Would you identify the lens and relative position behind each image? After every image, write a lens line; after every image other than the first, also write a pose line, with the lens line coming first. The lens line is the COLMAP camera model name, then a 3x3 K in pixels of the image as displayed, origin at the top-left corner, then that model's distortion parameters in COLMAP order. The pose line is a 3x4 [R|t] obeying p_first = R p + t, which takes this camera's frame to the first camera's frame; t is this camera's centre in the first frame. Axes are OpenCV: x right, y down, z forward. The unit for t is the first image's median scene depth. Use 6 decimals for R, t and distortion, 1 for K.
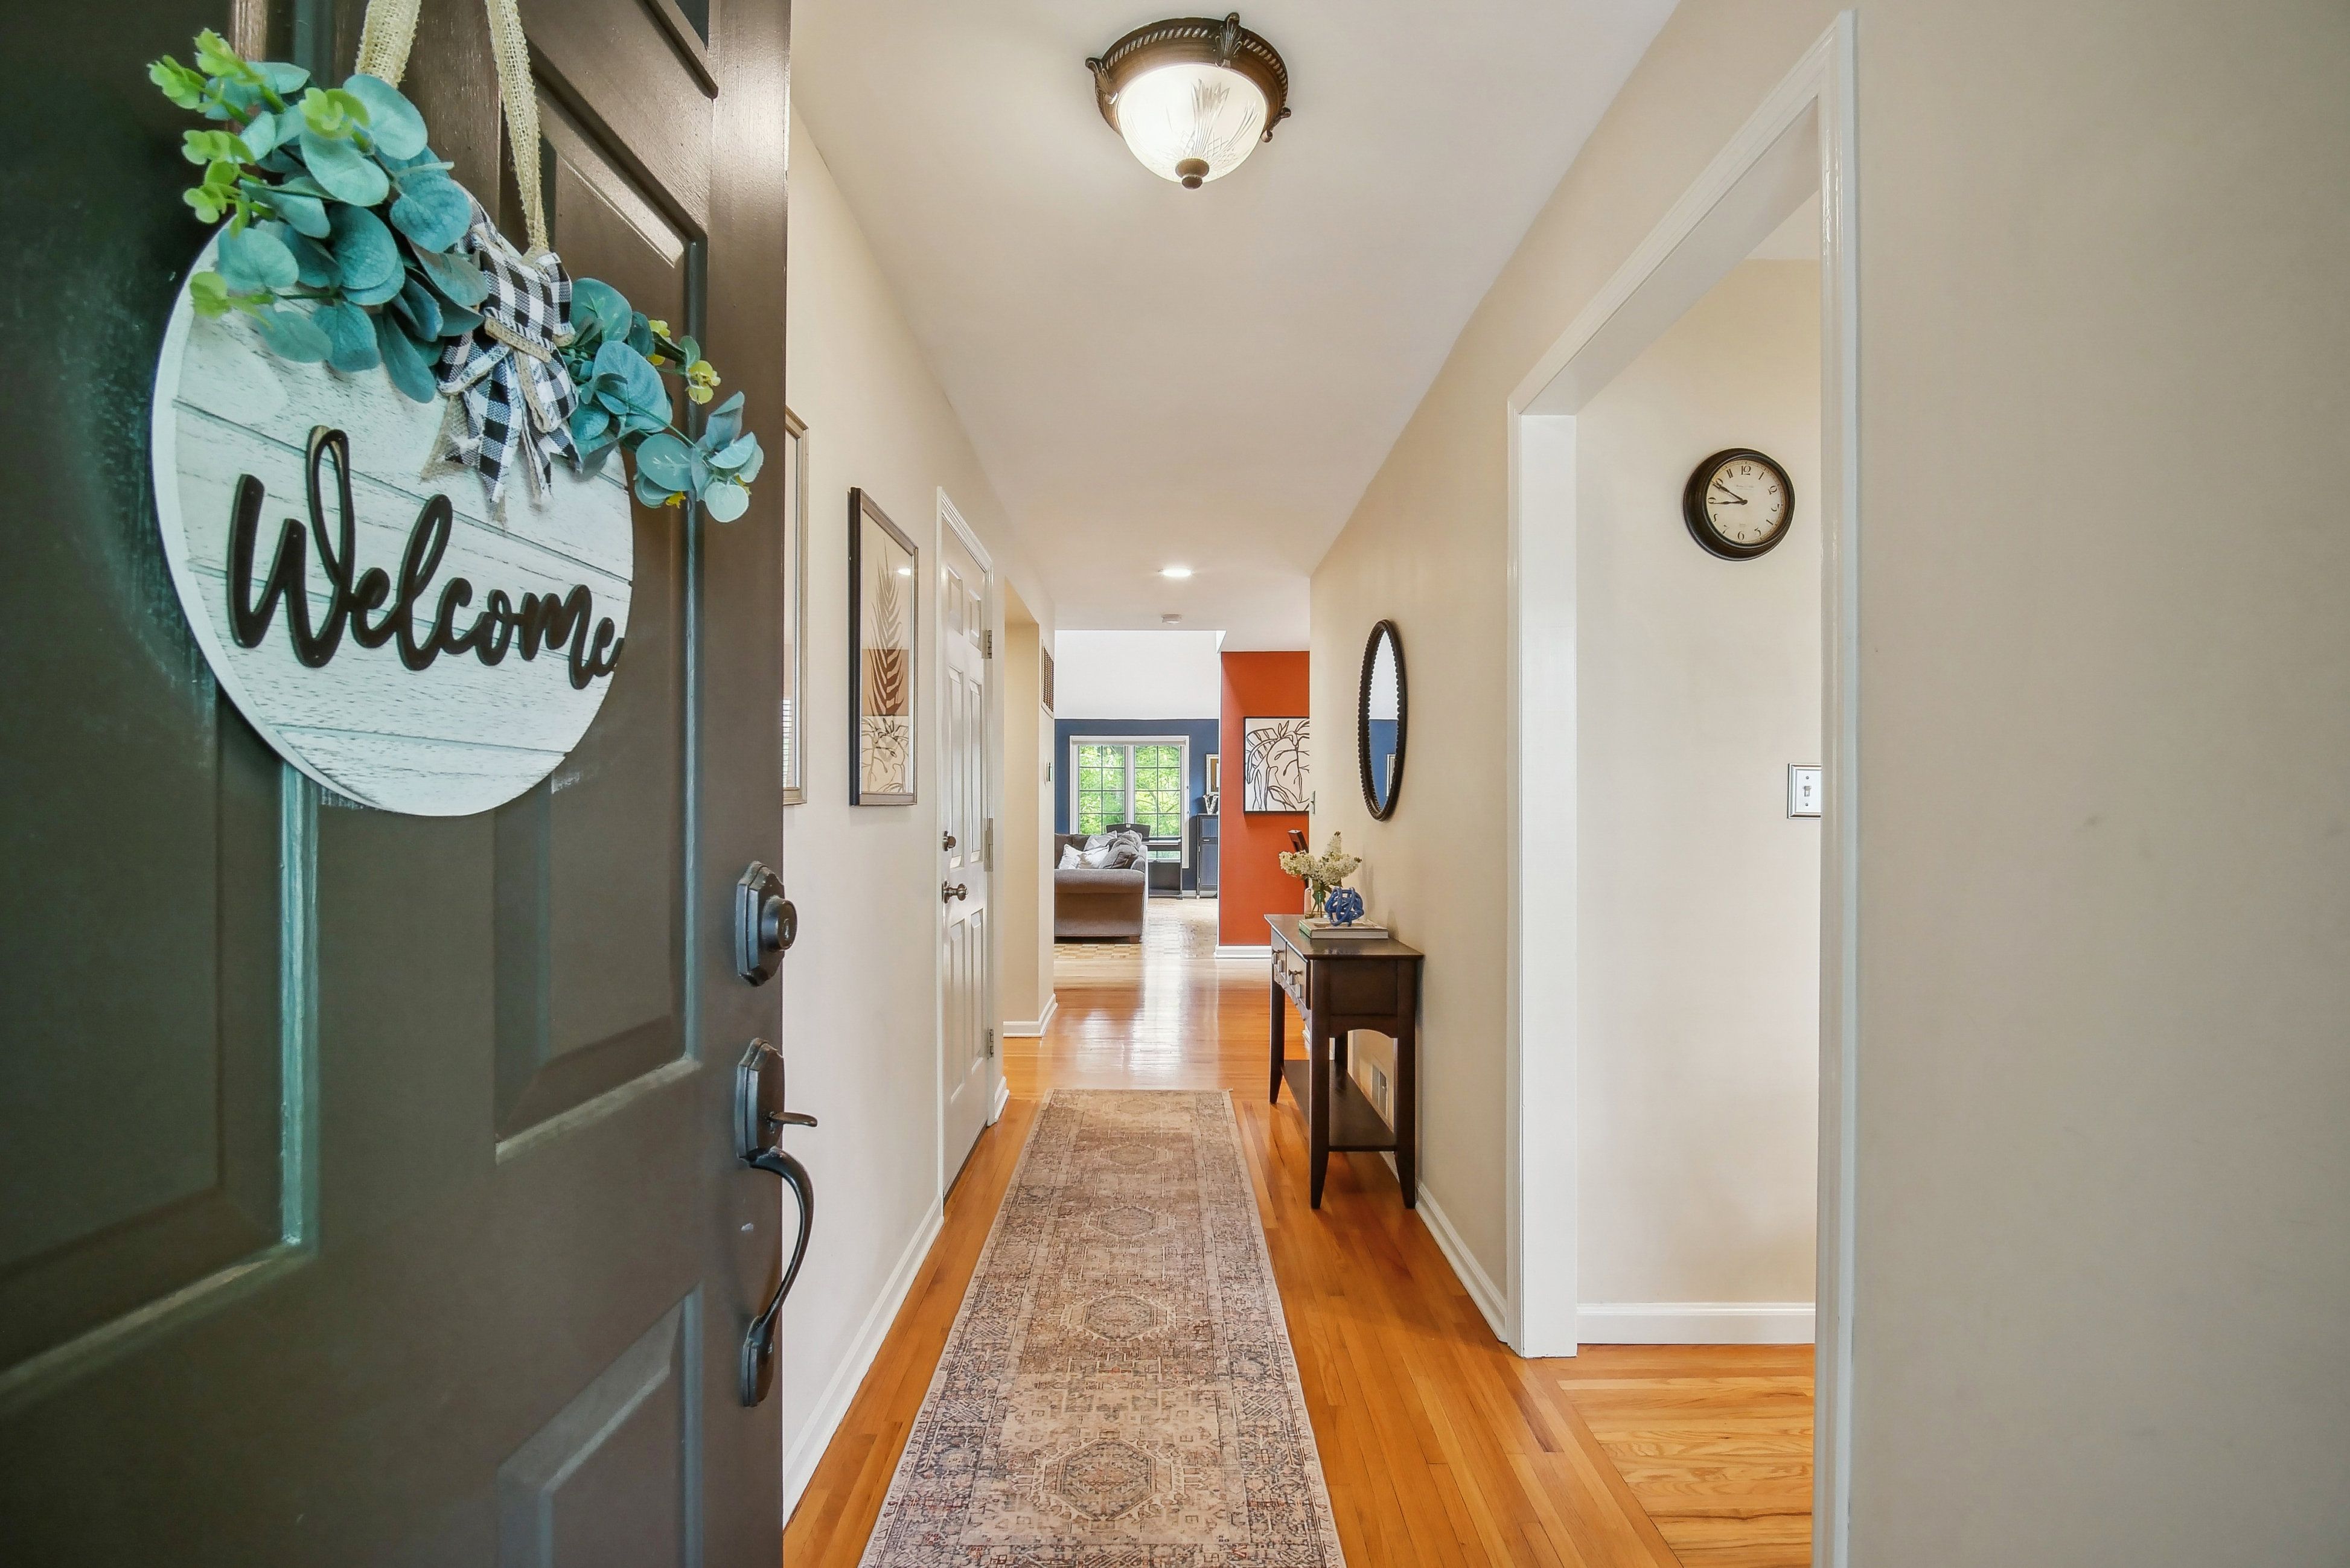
lens RADIAL K [[1055.5, 0, 1169.0], [0, 1055.5, 795.5], [0, 0, 1]] dist [-0.014313, -0.000234]
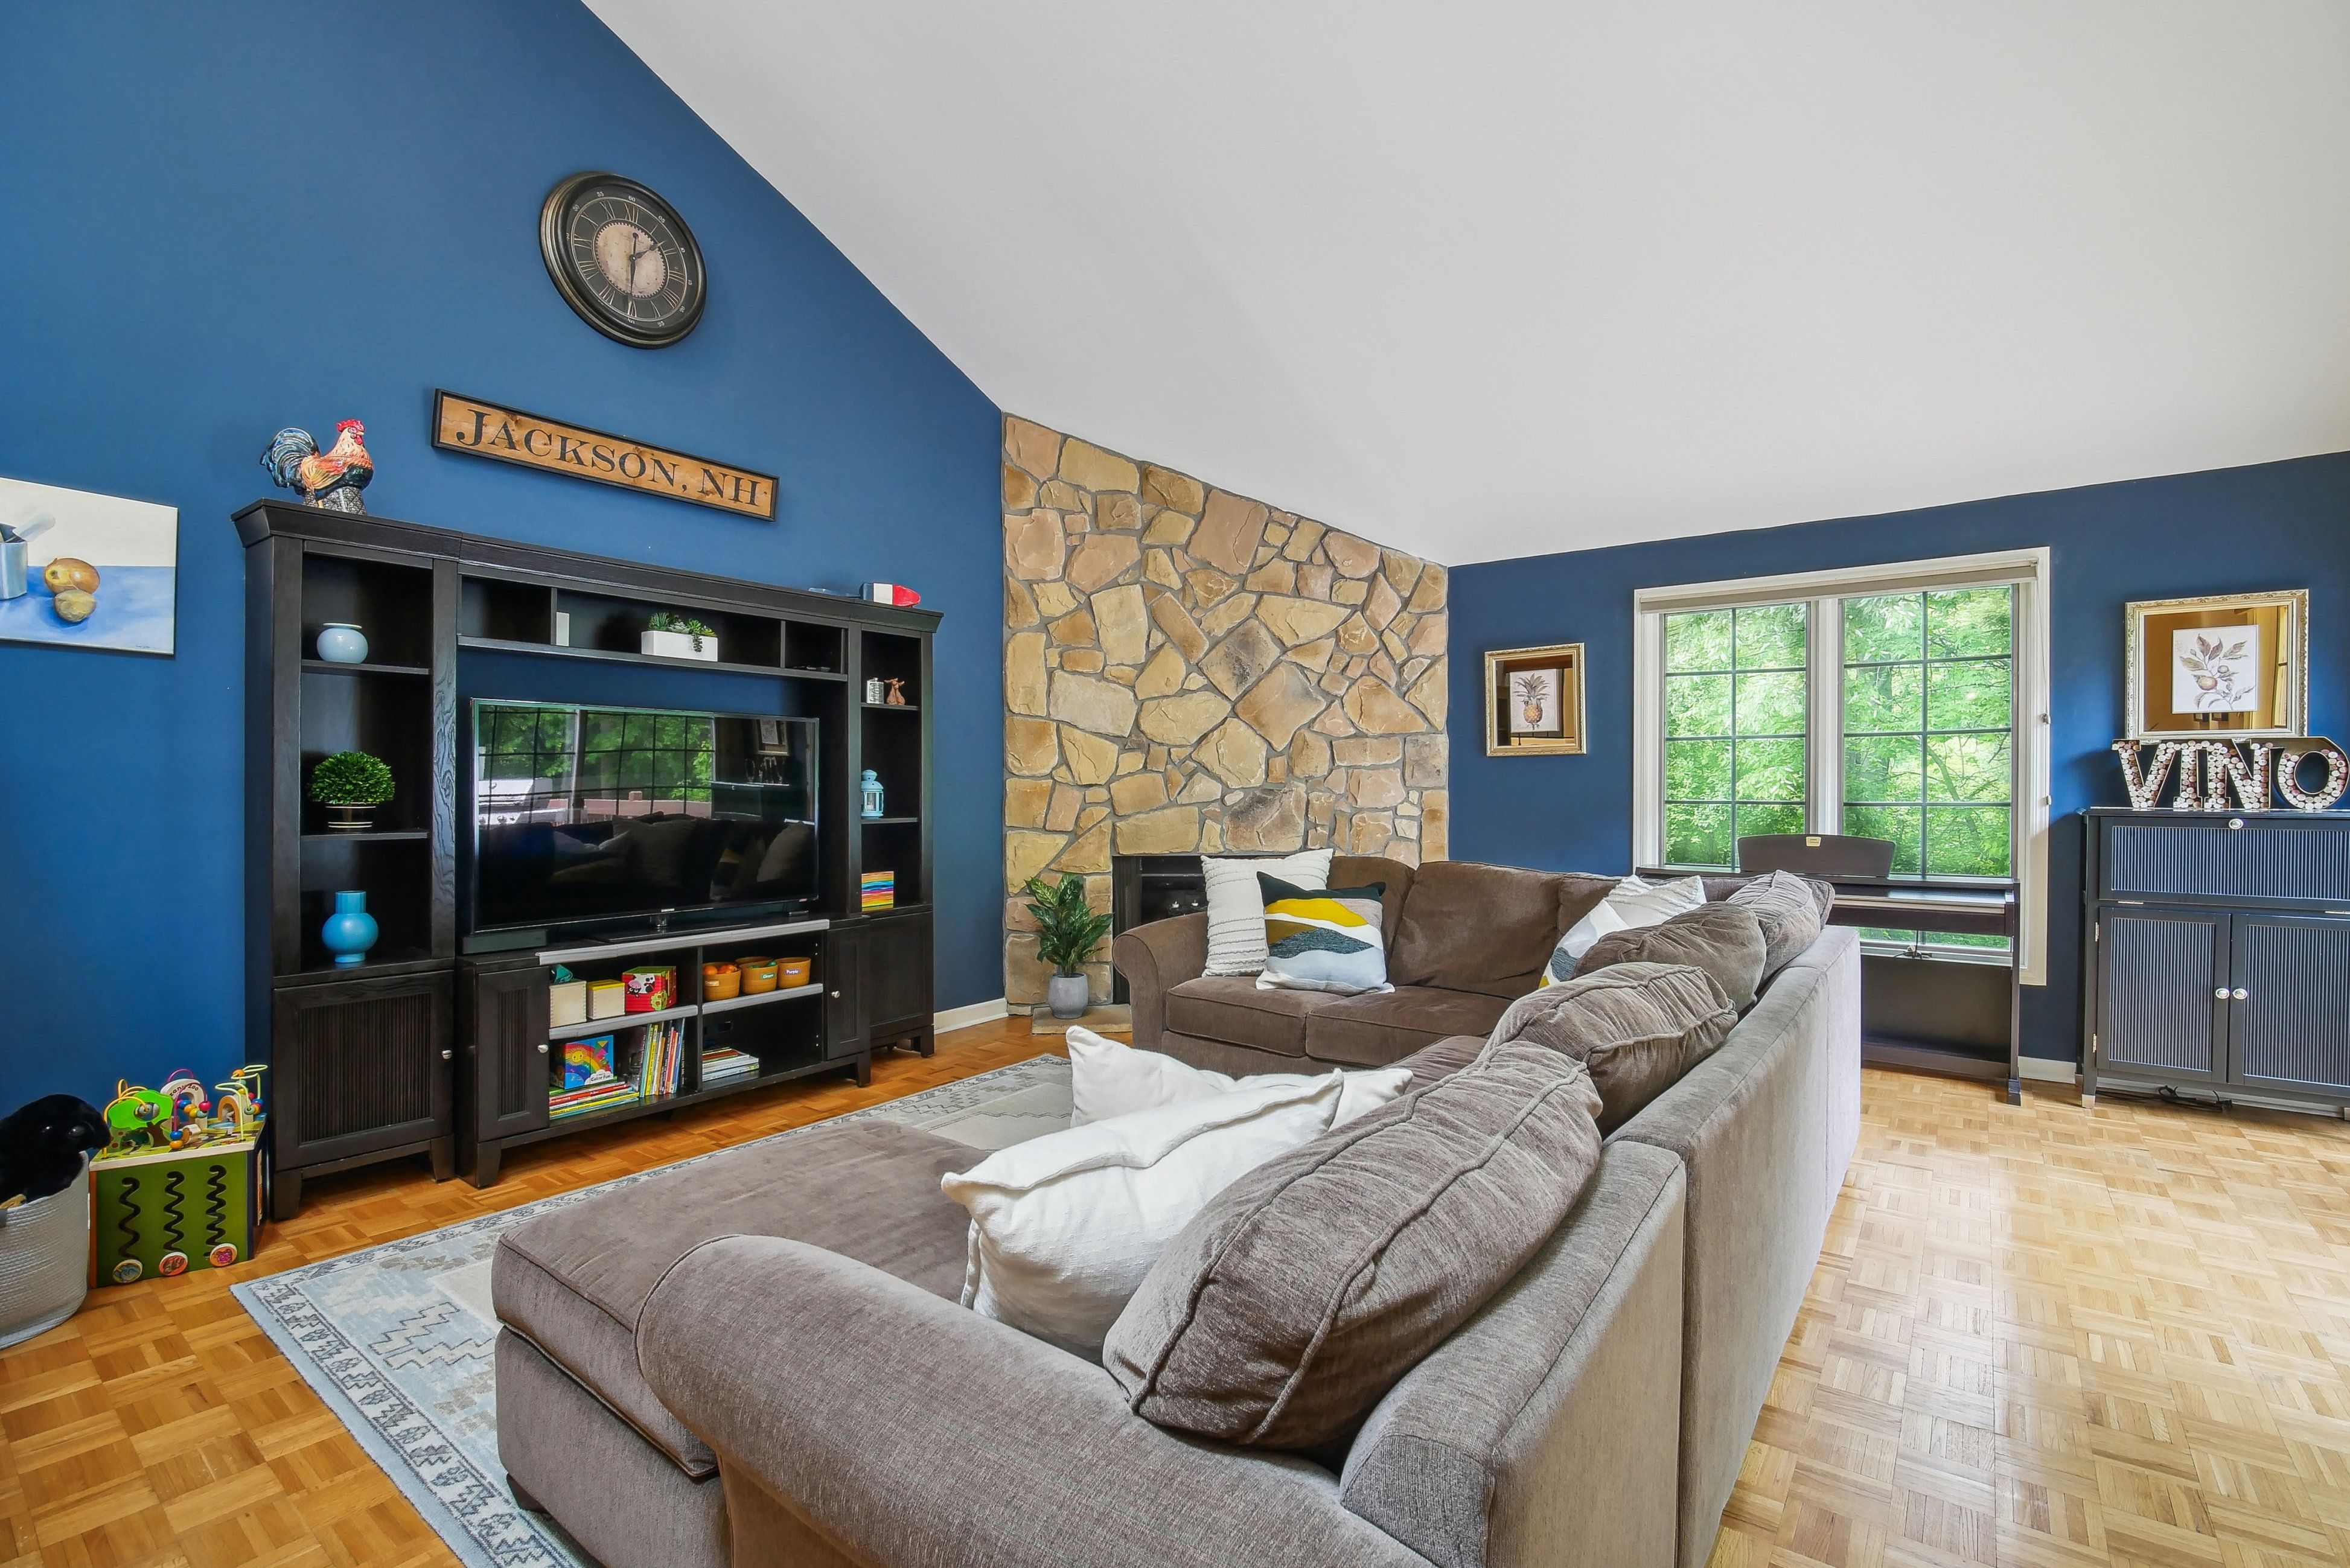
lens RADIAL K [[1055.5, 0, 1169.0], [0, 1055.5, 795.5], [0, 0, 1]] dist [-0.014313, -0.000234]
pose [[0.781687, 0.006271, -0.623639, 0.008363], [0.000026, 0.999949, 0.010088, 0.011479], [0.623671, -0.007902, 0.781647, 0.611724]]
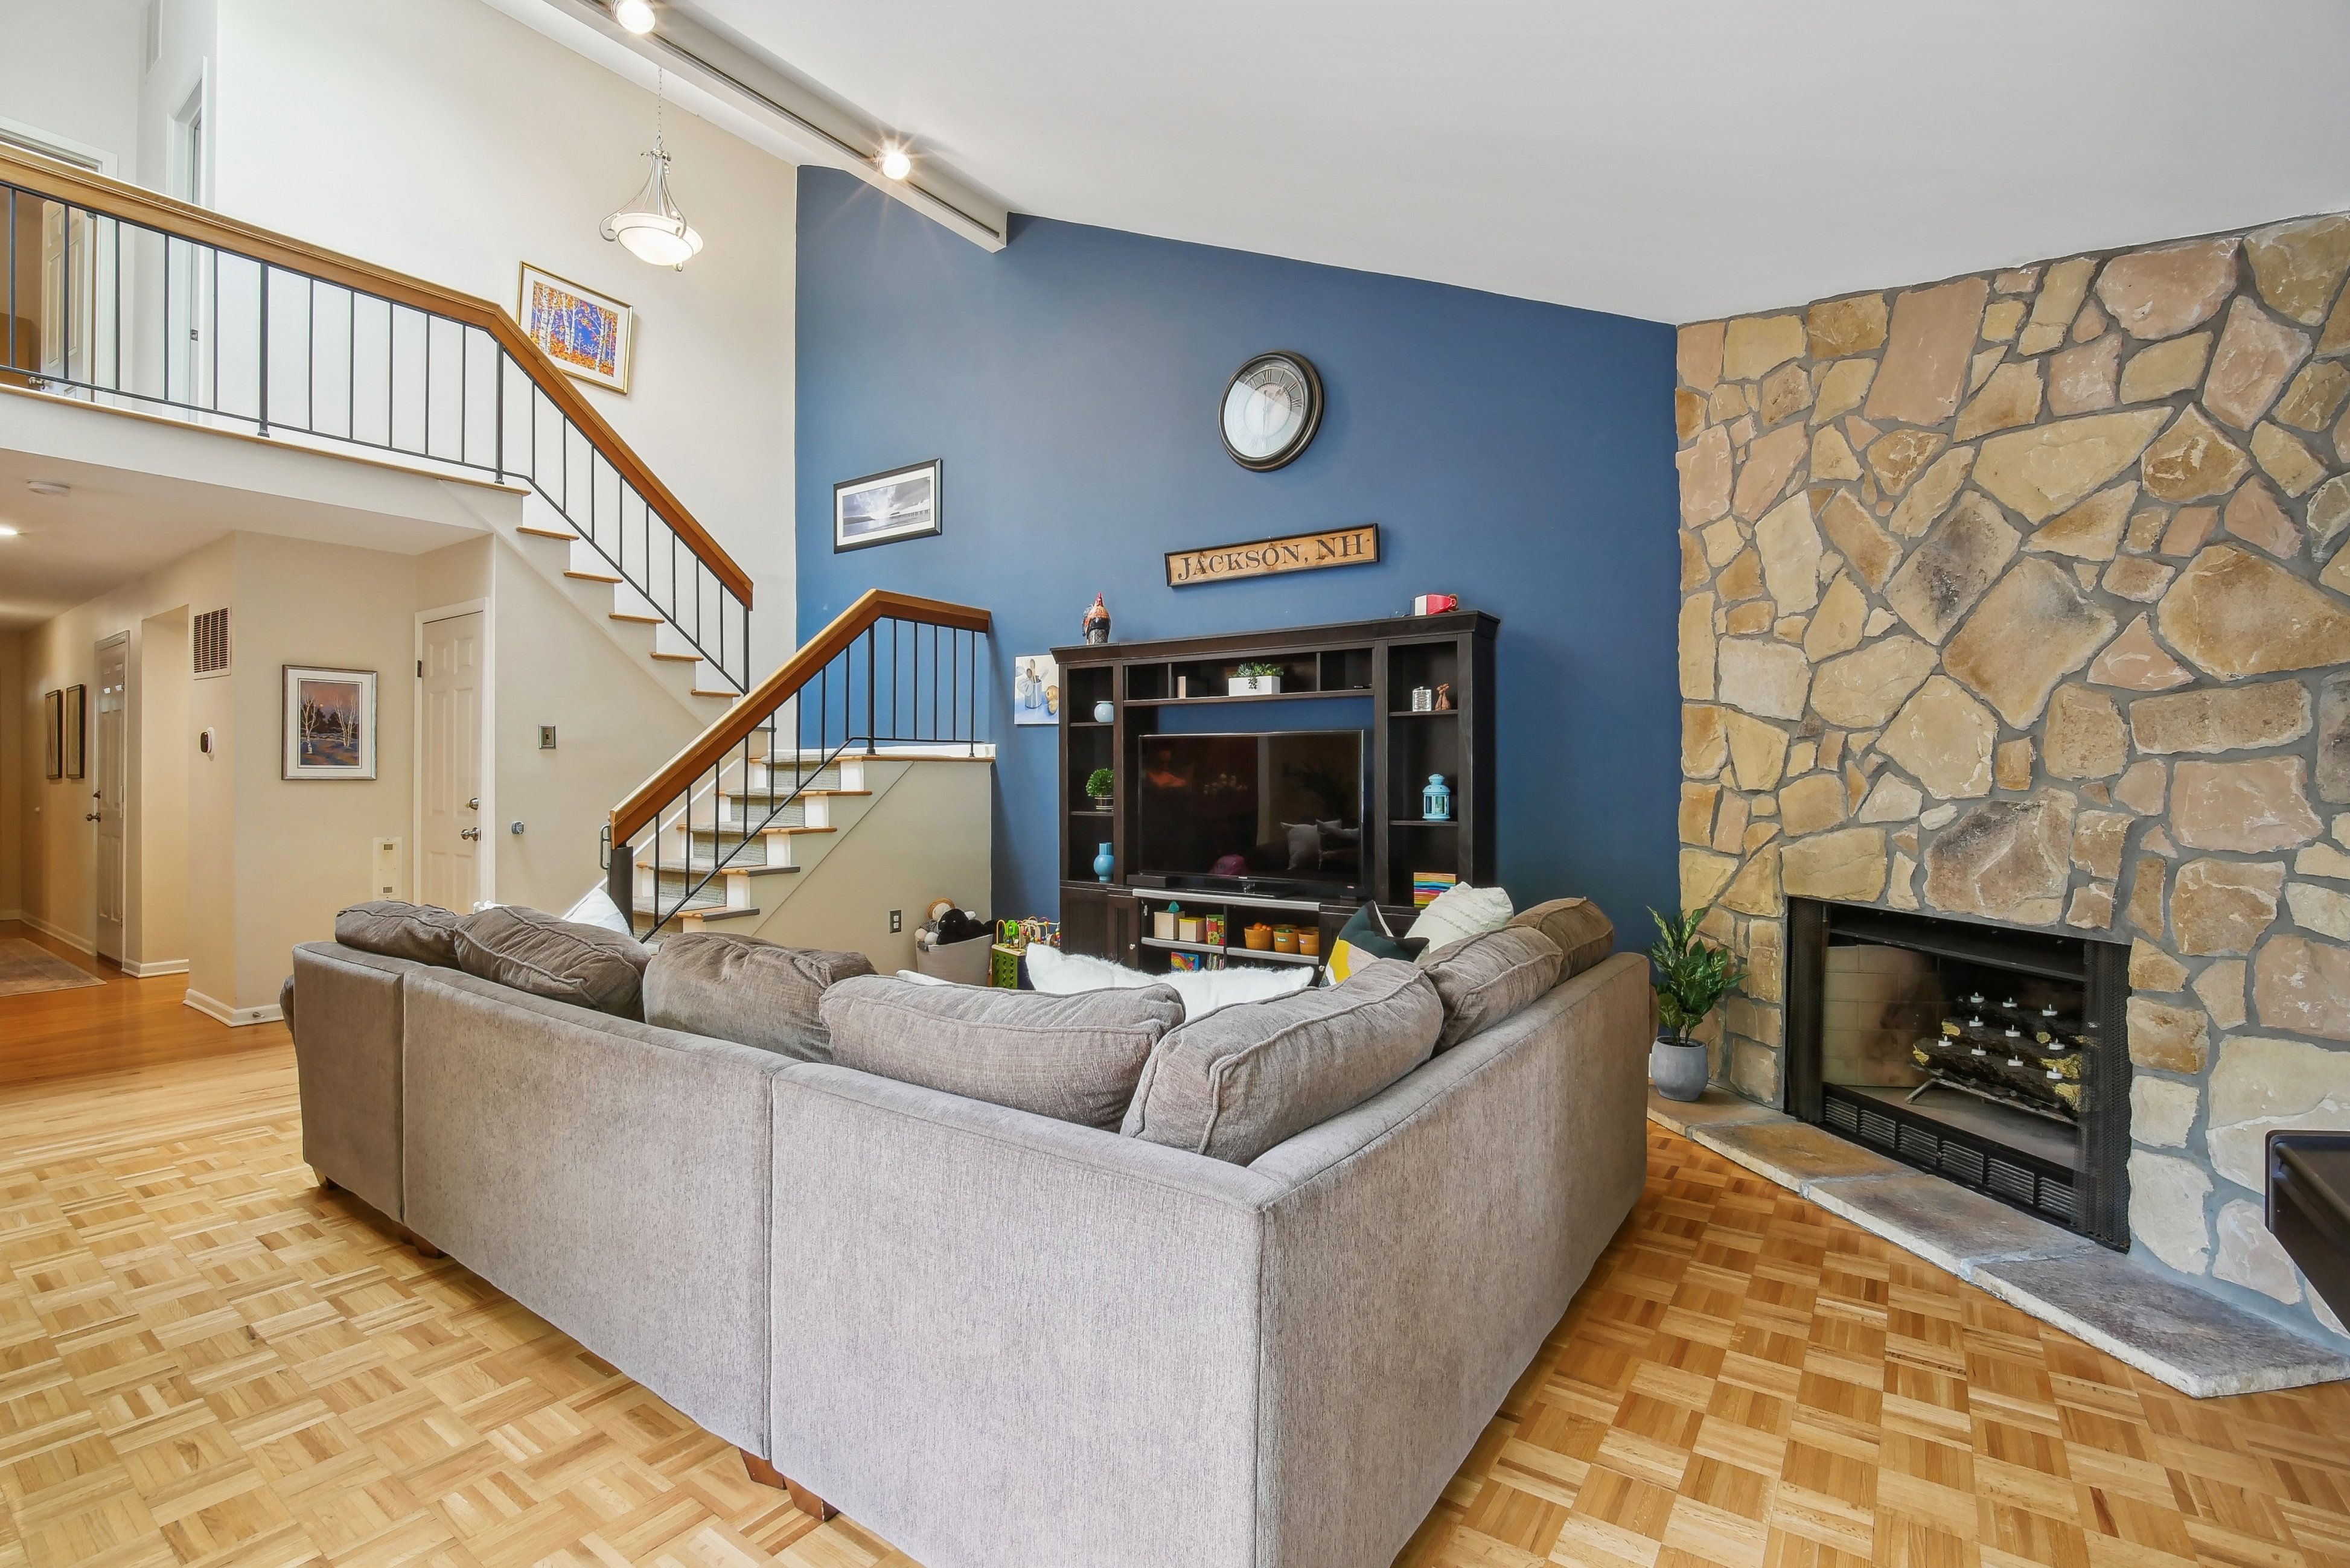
lens RADIAL K [[1068.9, 0, 1168.2], [0, 1068.9, 770.2], [0, 0, 1]] dist [-0.001317, -0.014146]
pose [[-0.602571, -0.010381, -0.797998, 0.058009], [-0.003803, 0.999941, -0.010136, 0.009481], [0.798056, -0.003073, -0.602575, 0.939529]]
